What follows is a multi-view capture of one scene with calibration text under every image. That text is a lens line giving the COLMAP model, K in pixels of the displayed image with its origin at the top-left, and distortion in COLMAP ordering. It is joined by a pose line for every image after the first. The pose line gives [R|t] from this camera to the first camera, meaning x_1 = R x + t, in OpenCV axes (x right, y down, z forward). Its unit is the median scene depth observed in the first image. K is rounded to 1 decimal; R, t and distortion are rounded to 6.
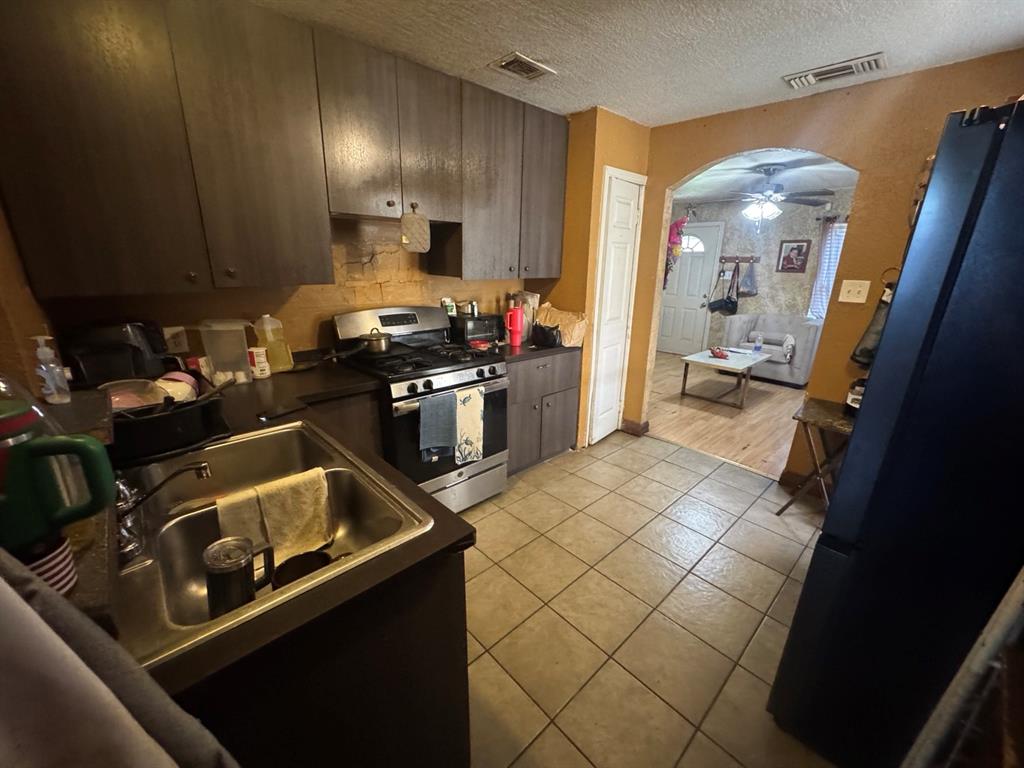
lens RADIAL K [[413.1, 0, 510.2], [0, 413.1, 384.2], [0, 0, 1]] dist [0.023698, 0.000017]
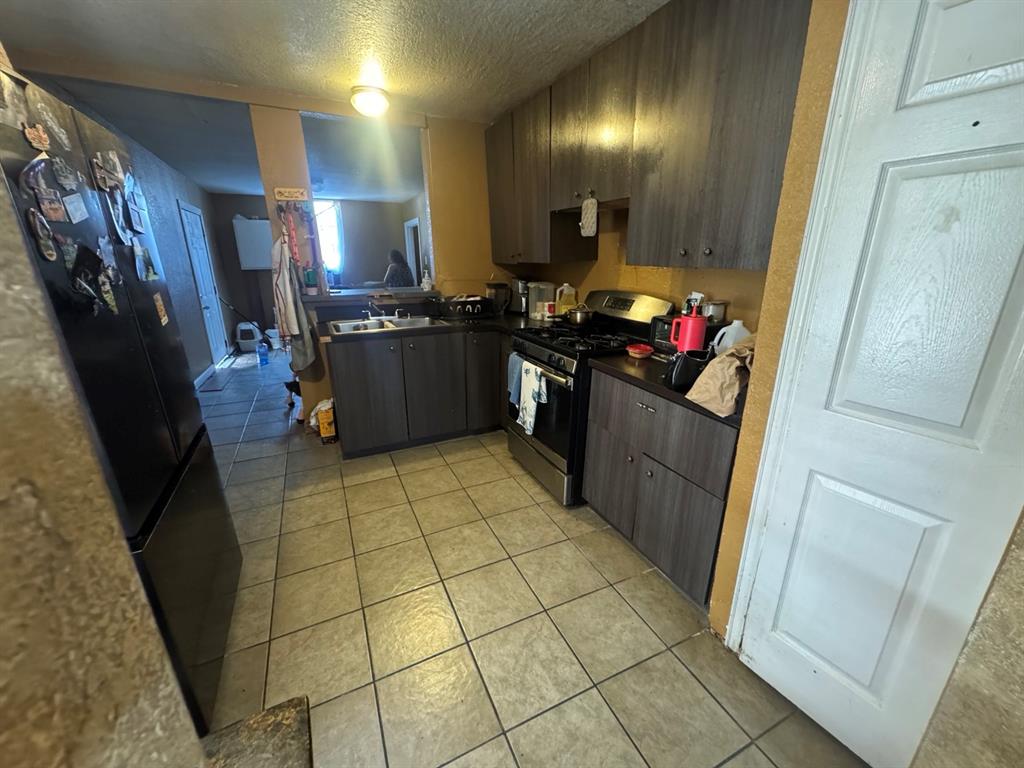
lens RADIAL K [[413.1, 0, 511.7], [0, 413.1, 386.6], [0, 0, 1]] dist [0.023698, 0.000017]
pose [[-0.298470, 0.279485, -0.912581, 0.840044], [-0.275767, 0.890128, 0.362801, -0.287802], [0.913711, 0.359945, -0.188604, 1.083289]]
